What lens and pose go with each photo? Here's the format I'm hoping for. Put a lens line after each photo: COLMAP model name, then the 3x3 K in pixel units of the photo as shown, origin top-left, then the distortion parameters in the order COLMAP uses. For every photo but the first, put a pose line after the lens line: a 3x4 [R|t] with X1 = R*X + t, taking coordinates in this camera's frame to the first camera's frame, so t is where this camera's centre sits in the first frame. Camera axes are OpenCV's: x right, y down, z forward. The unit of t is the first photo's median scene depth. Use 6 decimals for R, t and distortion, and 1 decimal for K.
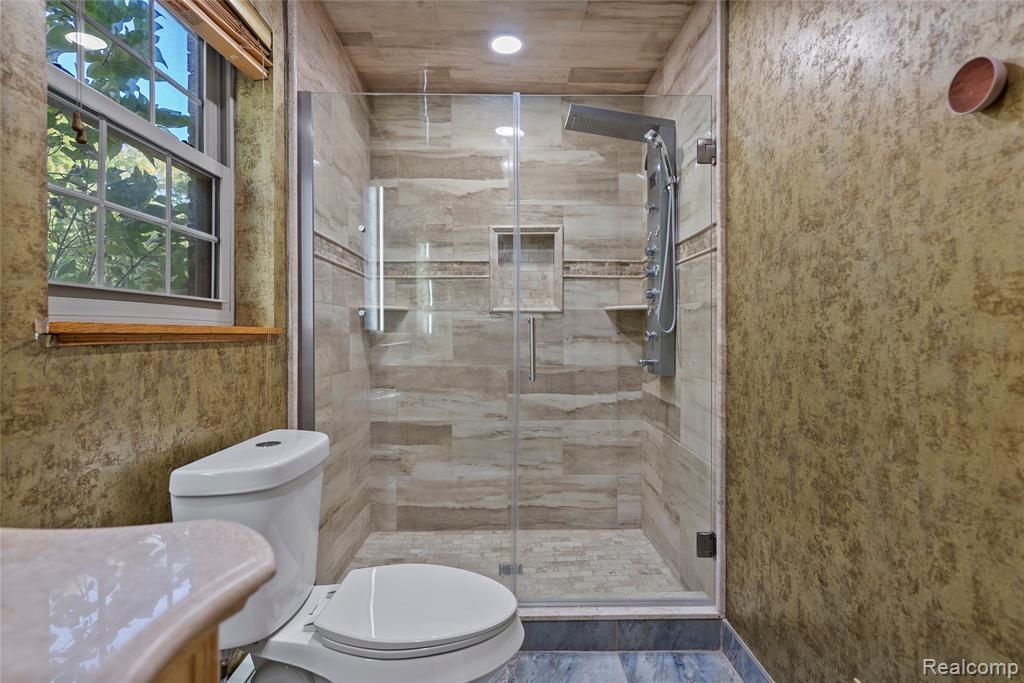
lens RADIAL K [[500.2, 0, 512.5], [0, 500.2, 336.6], [0, 0, 1]] dist [-0.001039, 0.000145]
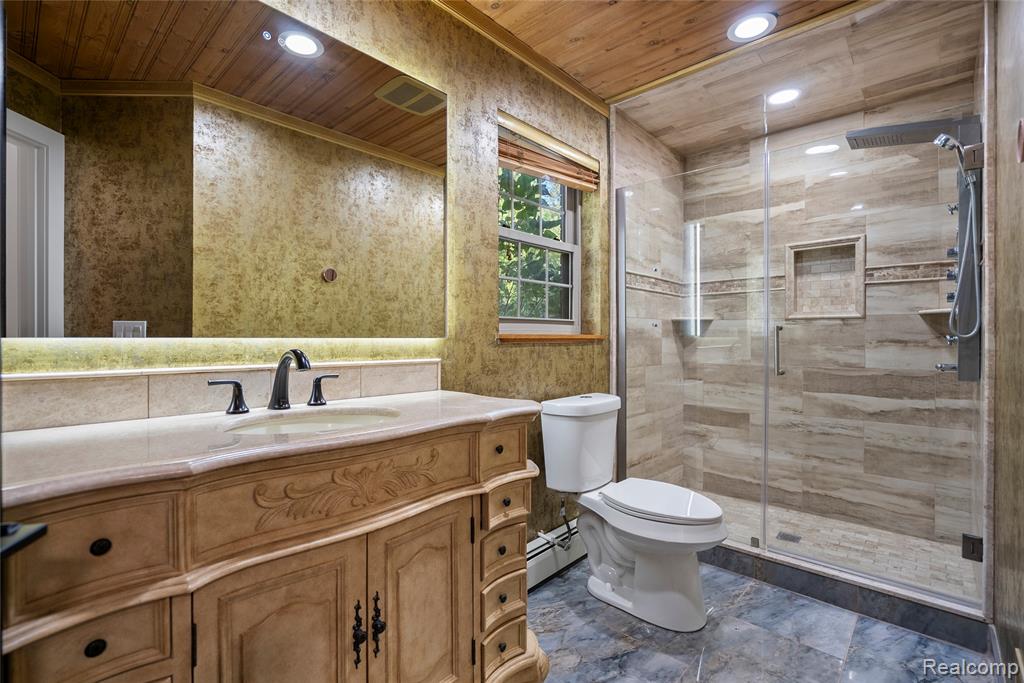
lens RADIAL K [[463.7, 0, 512.0], [0, 463.7, 341.5], [0, 0, 1]] dist [-0.003023, 0.000189]
pose [[0.726629, 0.004266, -0.687016, 0.231212], [-0.002614, 0.999991, 0.003445, -0.000114], [0.687025, -0.000708, 0.726634, -0.209408]]
